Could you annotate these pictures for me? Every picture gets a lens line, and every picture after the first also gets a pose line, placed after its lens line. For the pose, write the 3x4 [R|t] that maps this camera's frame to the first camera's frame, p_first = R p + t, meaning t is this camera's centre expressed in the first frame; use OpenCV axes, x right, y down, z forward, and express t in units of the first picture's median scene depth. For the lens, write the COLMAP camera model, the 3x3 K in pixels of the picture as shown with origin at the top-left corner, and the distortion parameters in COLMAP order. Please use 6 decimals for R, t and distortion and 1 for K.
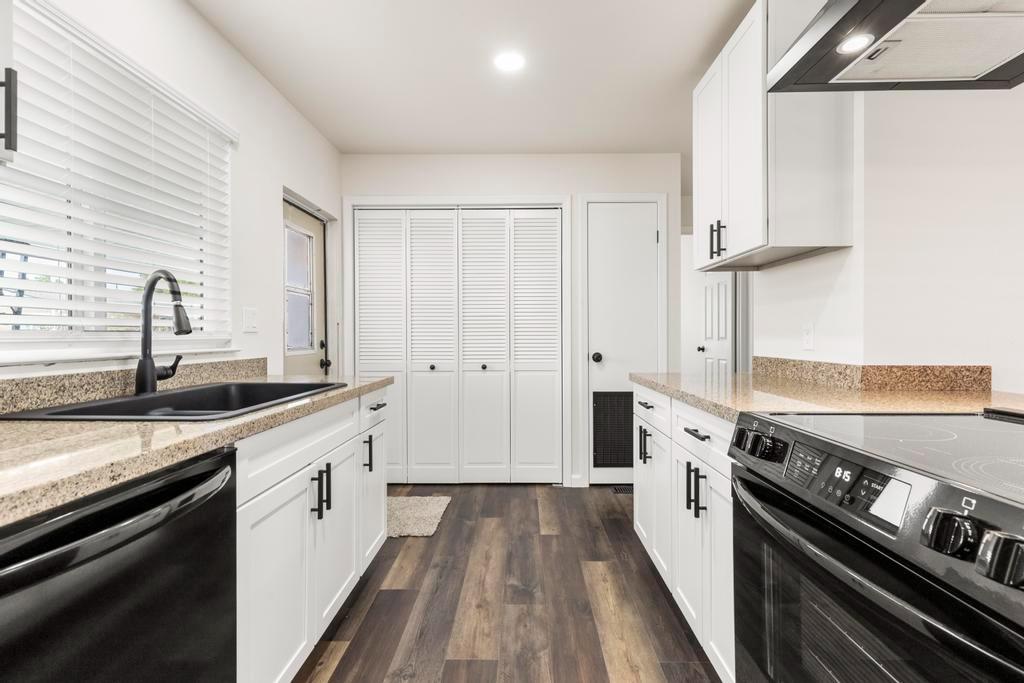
lens RADIAL K [[472.8, 0, 526.0], [0, 472.8, 338.3], [0, 0, 1]] dist [0.001297, -0.000313]
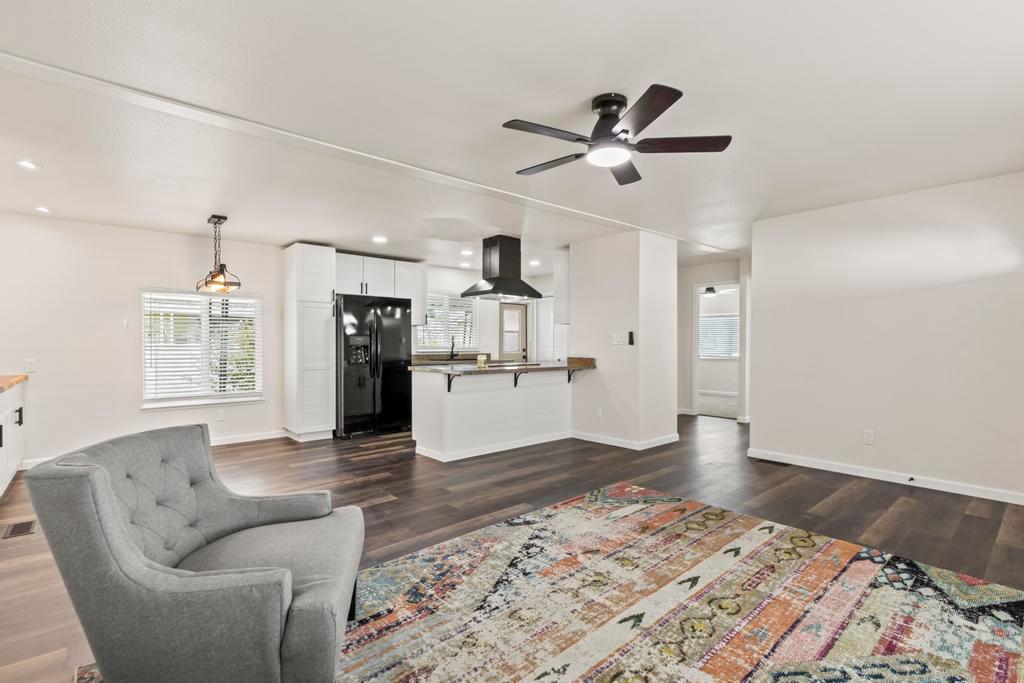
lens RADIAL K [[470.8, 0, 516.8], [0, 470.8, 356.1], [0, 0, 1]] dist [0.002692, -0.000482]
pose [[0.661156, 0.022127, -0.749922, 2.918740], [-0.006057, 0.999690, 0.024156, -0.031899], [0.750224, -0.011428, 0.661085, -1.529888]]
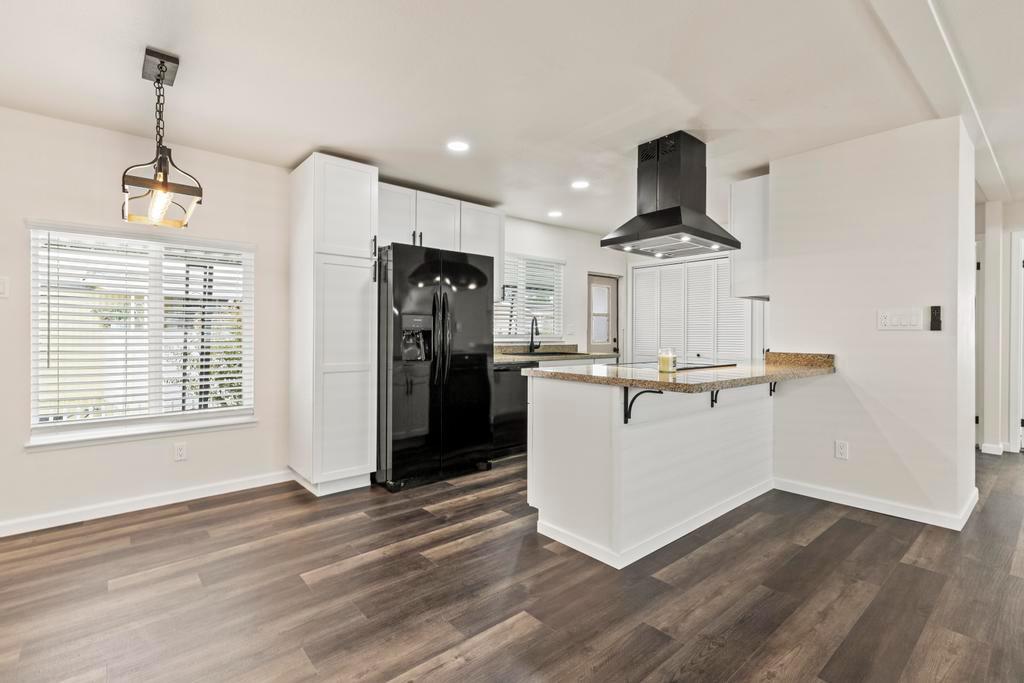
lens RADIAL K [[470.1, 0, 512.0], [0, 470.1, 341.5], [0, 0, 1]] dist [0.004057, 0.000378]
pose [[0.652778, 0.016658, -0.757366, 1.458258], [-0.010717, 0.999861, 0.012755, -0.003569], [0.757473, -0.000209, 0.652866, -1.155692]]
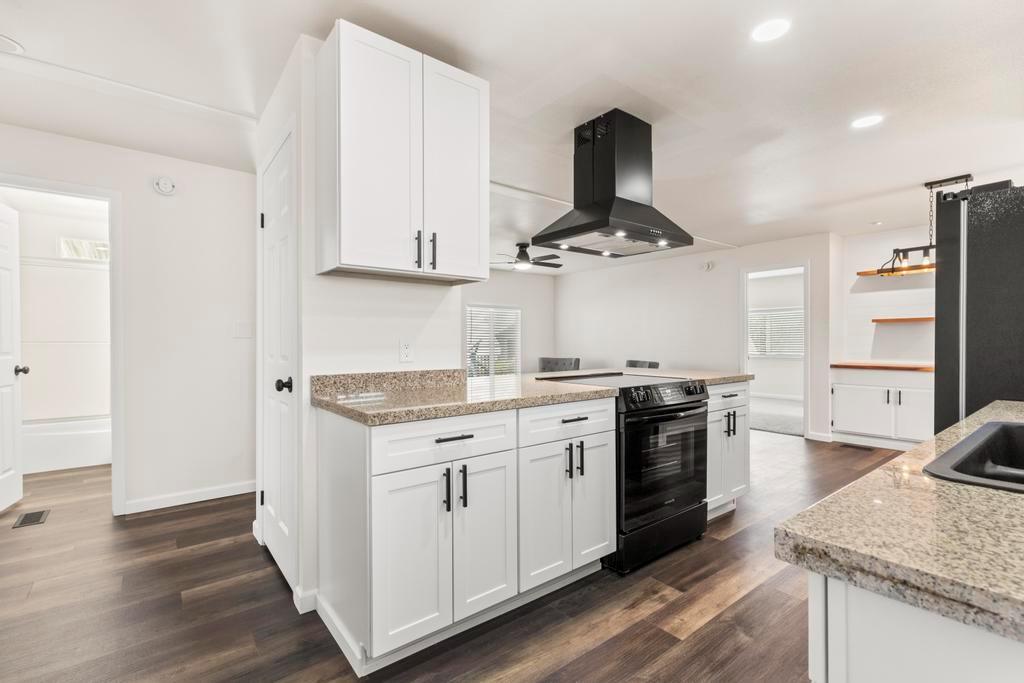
lens RADIAL K [[470.1, 0, 512.0], [0, 470.1, 341.5], [0, 0, 1]] dist [0.004057, 0.000378]
pose [[-0.619393, 0.001564, 0.785079, -0.529254], [0.008132, 0.999957, 0.004423, -0.032492], [-0.785039, 0.009123, -0.619380, 1.711084]]
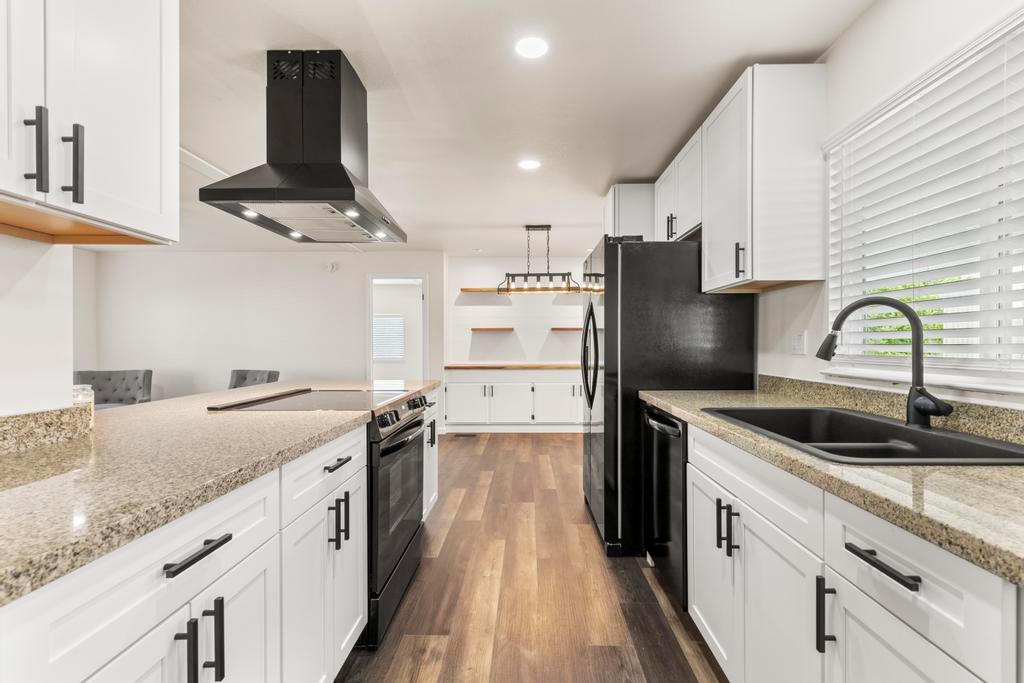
lens RADIAL K [[468.9, 0, 523.6], [0, 468.9, 343.0], [0, 0, 1]] dist [0.003833, 0.000782]
pose [[-0.999950, 0.003099, 0.009493, -0.029443], [0.003153, 0.999979, 0.005647, -0.046008], [-0.009476, 0.005677, -0.999939, 1.681068]]
